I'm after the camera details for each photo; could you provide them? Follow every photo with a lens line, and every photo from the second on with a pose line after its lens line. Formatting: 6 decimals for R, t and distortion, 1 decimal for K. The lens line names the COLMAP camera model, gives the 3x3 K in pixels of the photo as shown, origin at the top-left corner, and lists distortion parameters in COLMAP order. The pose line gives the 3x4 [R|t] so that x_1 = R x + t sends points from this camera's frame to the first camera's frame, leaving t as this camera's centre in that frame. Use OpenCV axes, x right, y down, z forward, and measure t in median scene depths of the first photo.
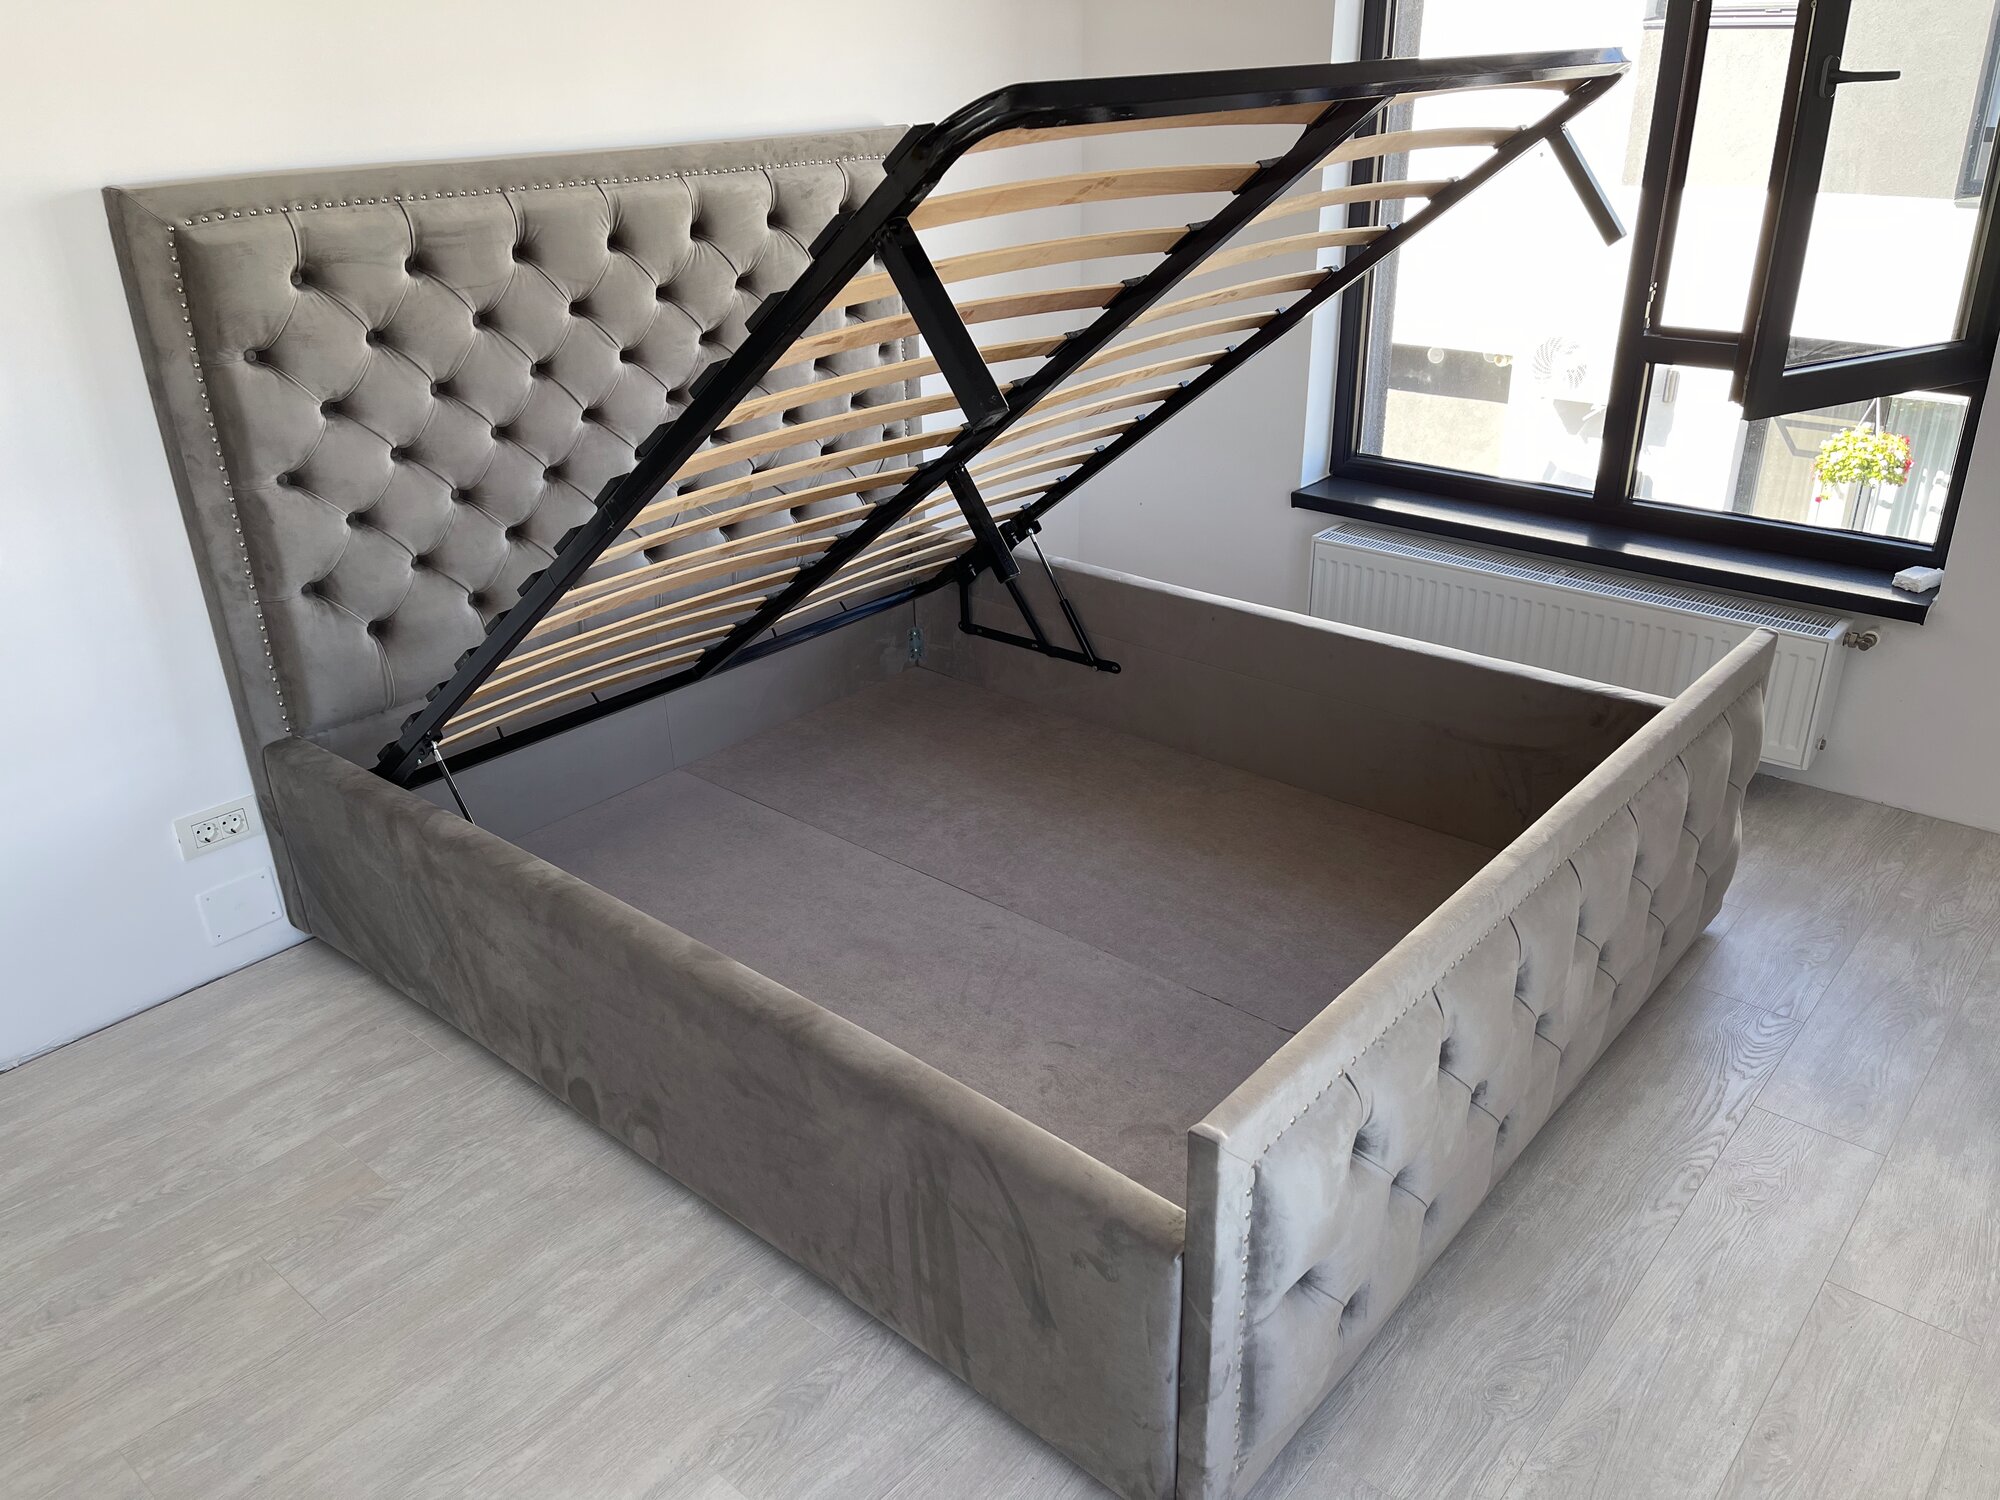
lens RADIAL K [[1515.1, 0, 998.0], [0, 1515.1, 750.9], [0, 0, 1]] dist [0.068460, -0.090797]
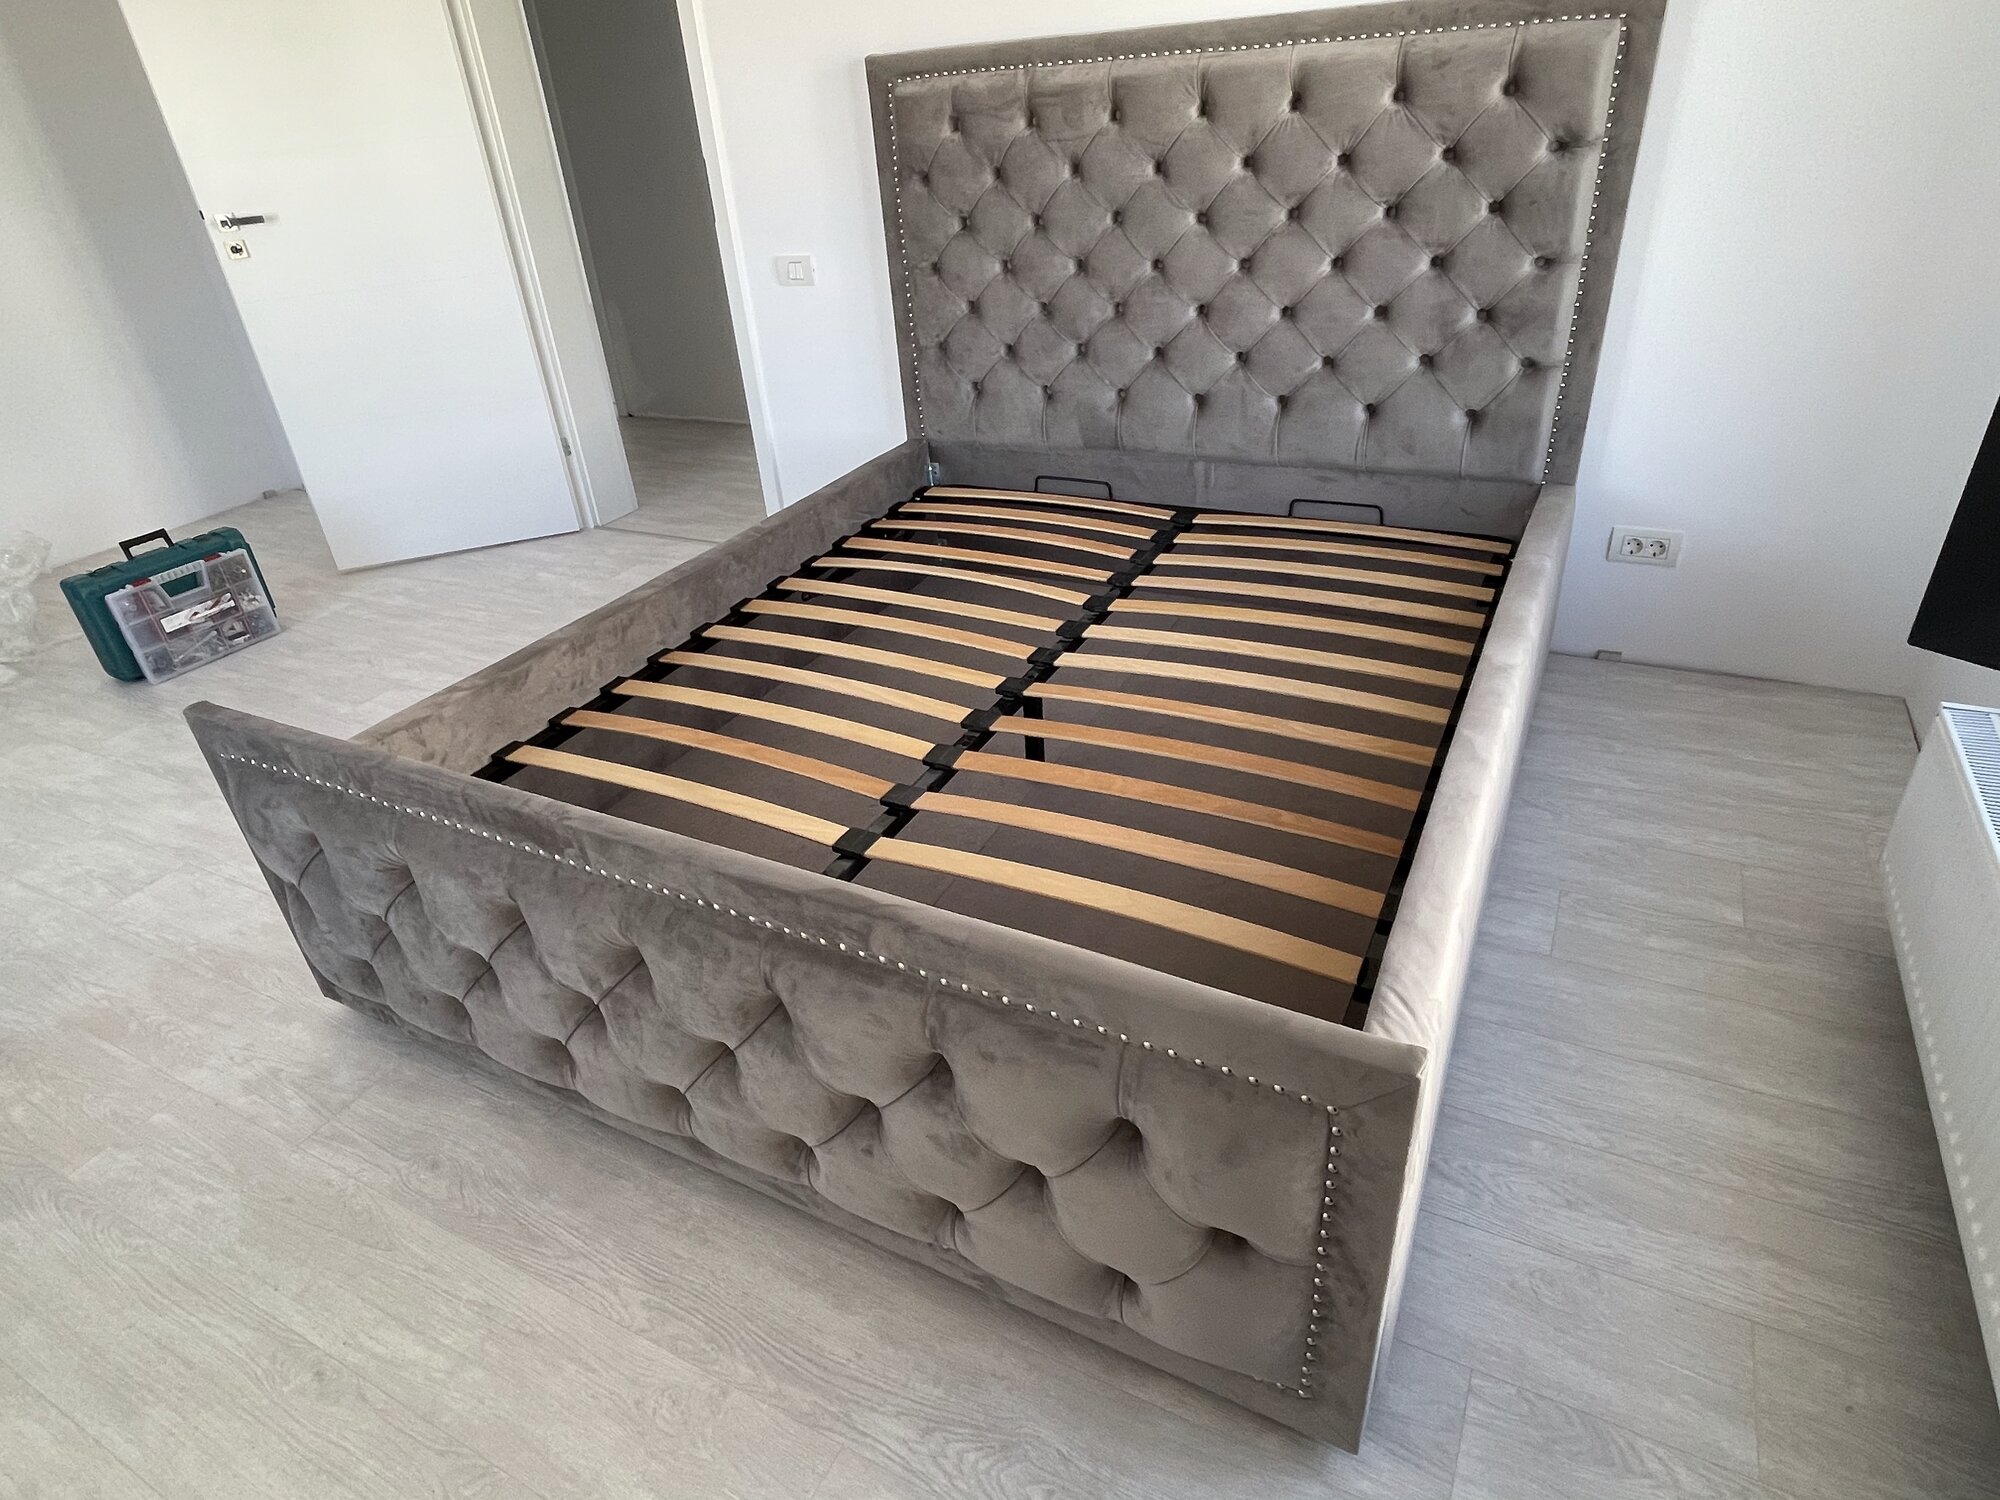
lens RADIAL K [[1127.4, 0, 985.4], [0, 1127.4, 750.0], [0, 0, 1]] dist [-0.007507, -0.001789]
pose [[0.223332, 0.500131, -0.836655, 0.719926], [-0.349809, 0.842281, 0.410118, -0.251639], [0.909811, 0.201077, 0.363058, 0.745797]]
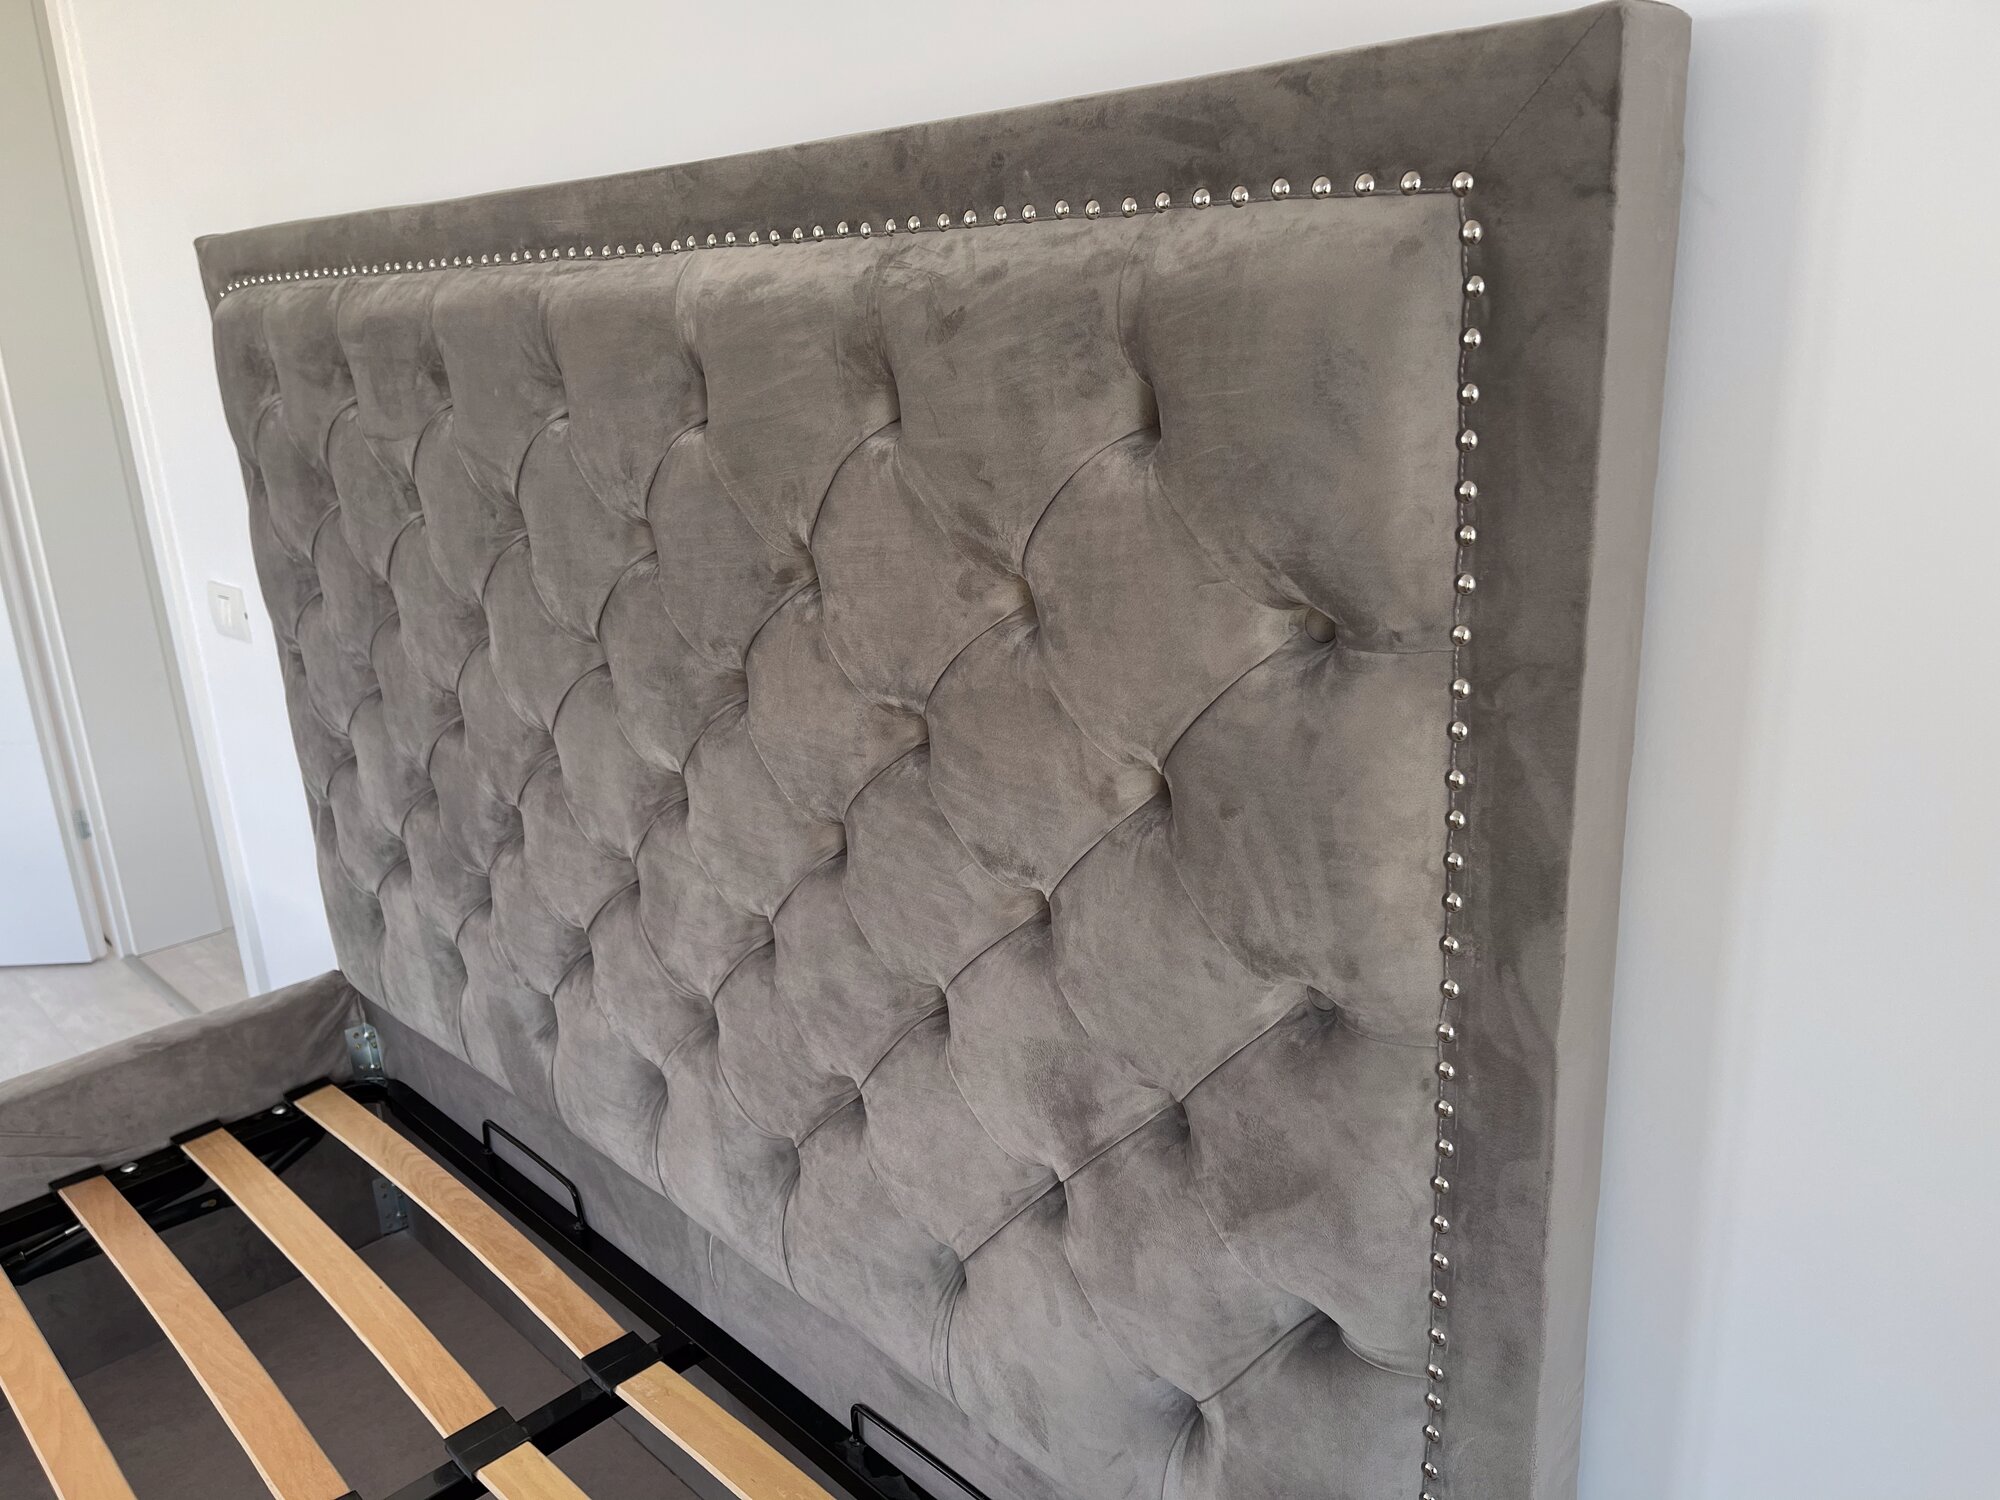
lens RADIAL K [[1515.1, 0, 1001.4], [0, 1515.1, 772.6], [0, 0, 1]] dist [0.068460, -0.090797]
pose [[-0.083529, 0.329174, -0.940568, 0.185856], [-0.380116, 0.861975, 0.335425, -0.489773], [0.921159, 0.385543, 0.053125, 1.285515]]
